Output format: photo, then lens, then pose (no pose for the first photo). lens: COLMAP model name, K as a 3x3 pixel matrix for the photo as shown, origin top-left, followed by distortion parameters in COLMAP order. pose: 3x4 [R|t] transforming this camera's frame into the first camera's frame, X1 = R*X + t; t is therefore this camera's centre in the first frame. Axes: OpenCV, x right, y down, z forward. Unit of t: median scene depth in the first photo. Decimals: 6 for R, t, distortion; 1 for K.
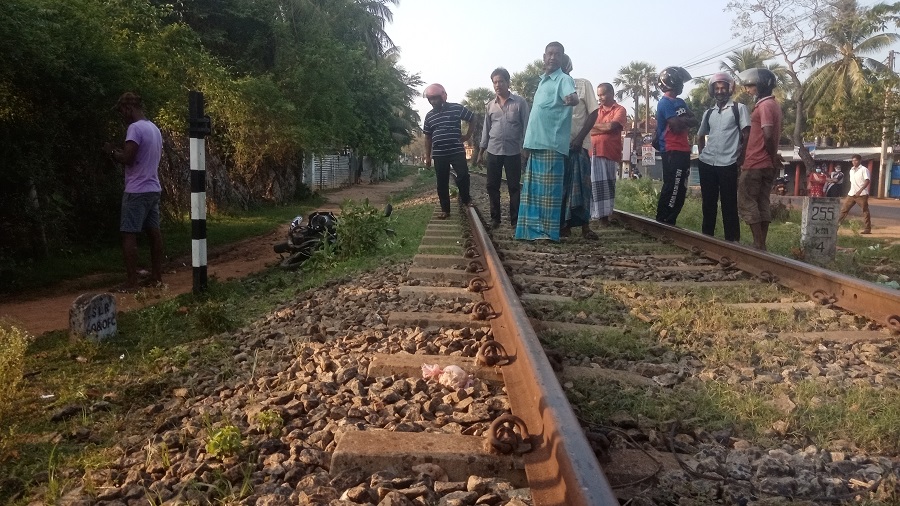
lens RADIAL K [[680.6, 0, 450.0], [0, 680.6, 253.0], [0, 0, 1]] dist [0.068864, -0.181667]
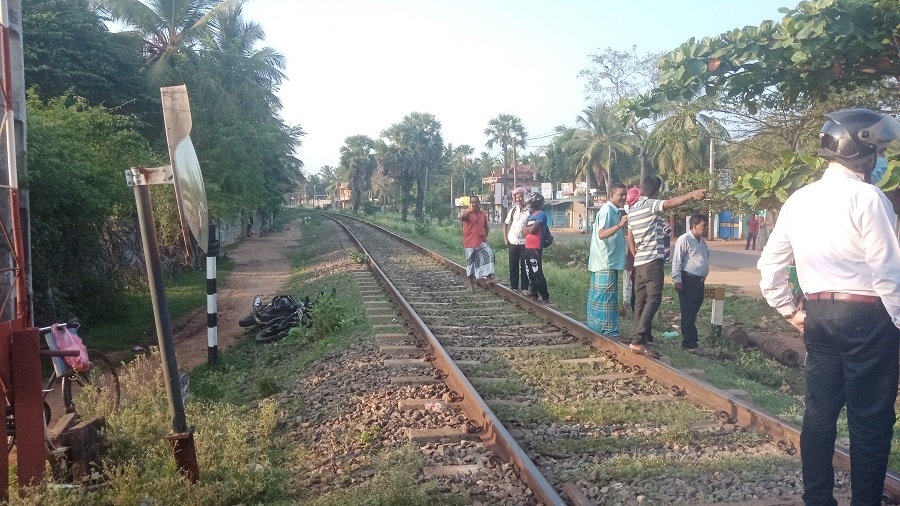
lens RADIAL K [[680.6, 0, 450.0], [0, 680.6, 253.0], [0, 0, 1]] dist [0.068864, -0.181667]
pose [[0.983733, -0.027604, 0.177505, -0.234526], [0.037227, 0.997999, -0.051112, -0.146794], [-0.175739, 0.056888, 0.982792, -0.864308]]
